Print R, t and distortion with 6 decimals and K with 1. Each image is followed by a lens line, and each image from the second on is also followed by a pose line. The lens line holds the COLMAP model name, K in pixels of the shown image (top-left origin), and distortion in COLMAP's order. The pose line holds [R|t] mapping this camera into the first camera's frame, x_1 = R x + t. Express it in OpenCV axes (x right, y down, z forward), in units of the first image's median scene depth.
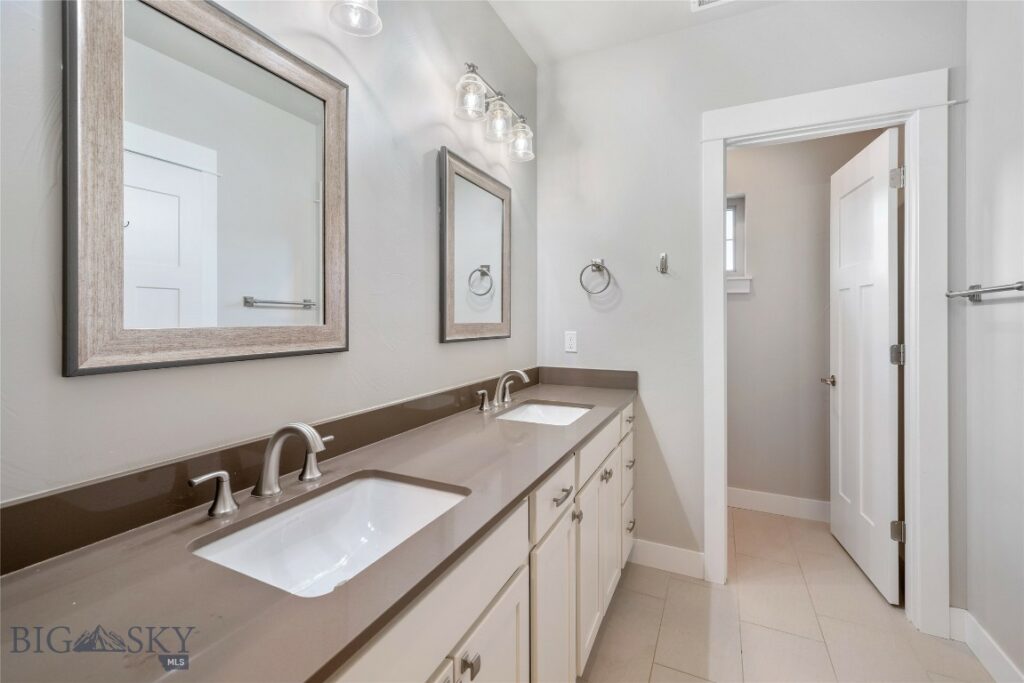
lens RADIAL K [[440.7, 0, 511.2], [0, 440.7, 318.4], [0, 0, 1]] dist [0.000127, 0.000014]
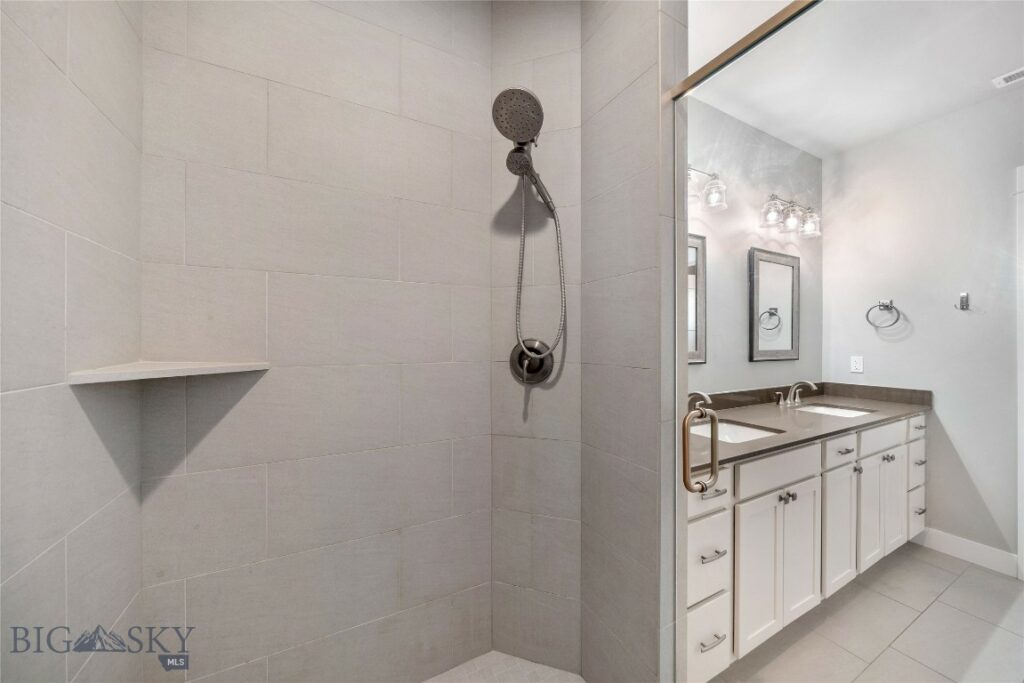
lens RADIAL K [[356.3, 0, 511.0], [0, 356.3, 343.2], [0, 0, 1]] dist [-0.000911, -0.000033]
pose [[0.796949, 0.001368, -0.604045, -0.051380], [0.000776, 0.999994, 0.003288, -0.017207], [0.604046, -0.003089, 0.796943, -0.535292]]
